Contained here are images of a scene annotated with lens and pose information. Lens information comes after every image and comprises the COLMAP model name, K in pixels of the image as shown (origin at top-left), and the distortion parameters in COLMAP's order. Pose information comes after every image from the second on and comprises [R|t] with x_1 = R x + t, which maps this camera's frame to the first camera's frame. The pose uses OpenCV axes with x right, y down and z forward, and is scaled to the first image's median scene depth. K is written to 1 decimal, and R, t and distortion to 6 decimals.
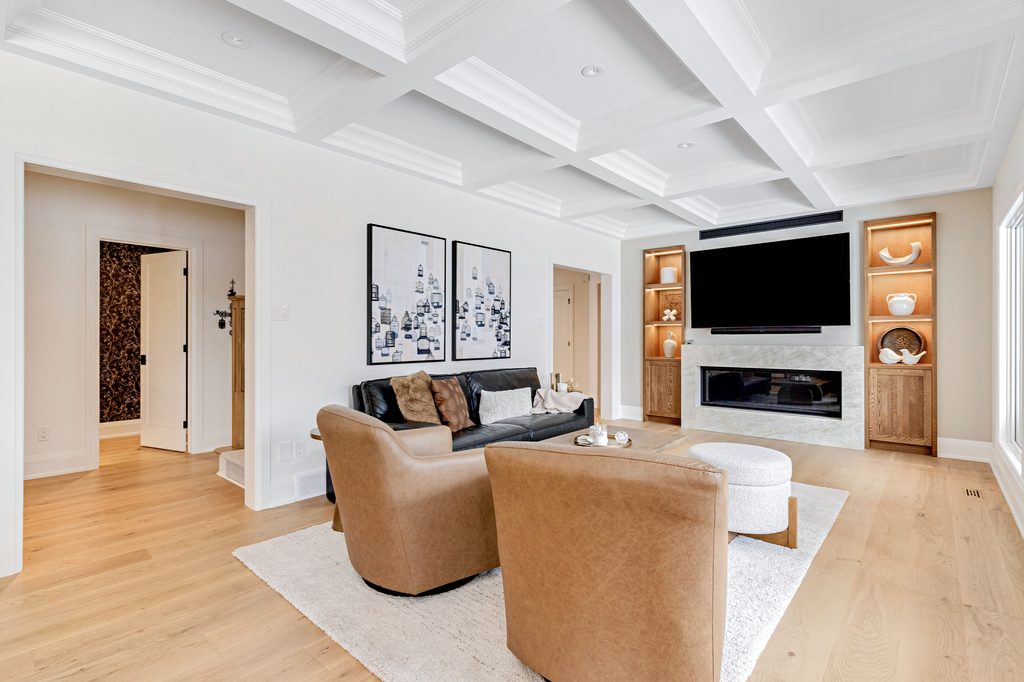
lens RADIAL K [[470.5, 0, 508.5], [0, 470.5, 342.7], [0, 0, 1]] dist [-0.000479, 0.000626]
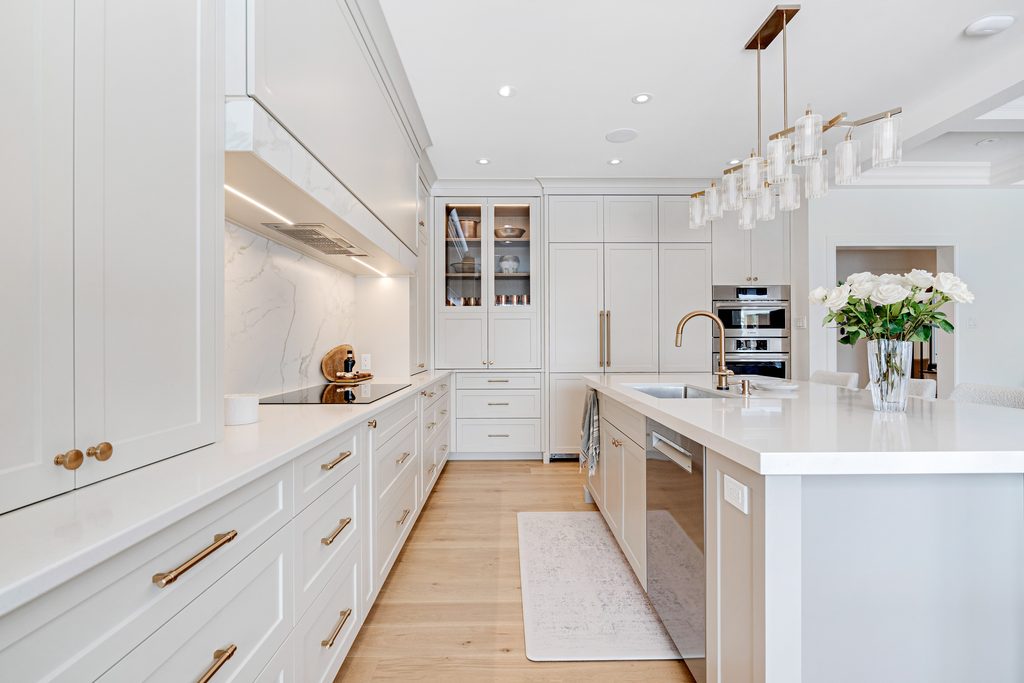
lens RADIAL K [[470.5, 0, 508.5], [0, 470.5, 343.2], [0, 0, 1]] dist [-0.000479, 0.000626]
pose [[0.677558, -0.002065, -0.735467, -0.292028], [-0.002858, 0.999981, -0.005441, 0.004601], [0.735464, 0.005789, 0.677539, -0.644527]]
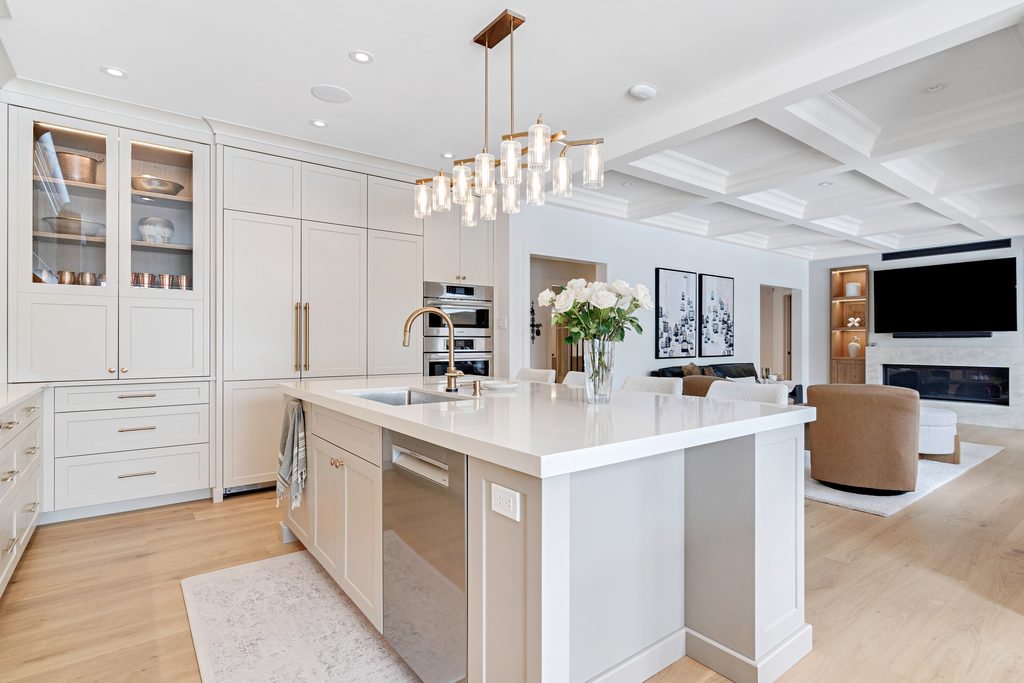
lens RADIAL K [[519.5, 0, 540.9], [0, 519.5, 342.5], [0, 0, 1]] dist [-0.001389, 0.000917]
pose [[0.986499, 0.000125, -0.163766, -0.333810], [-0.001231, 0.999977, -0.006654, 0.004491], [0.163761, 0.006766, 0.986477, -0.640431]]
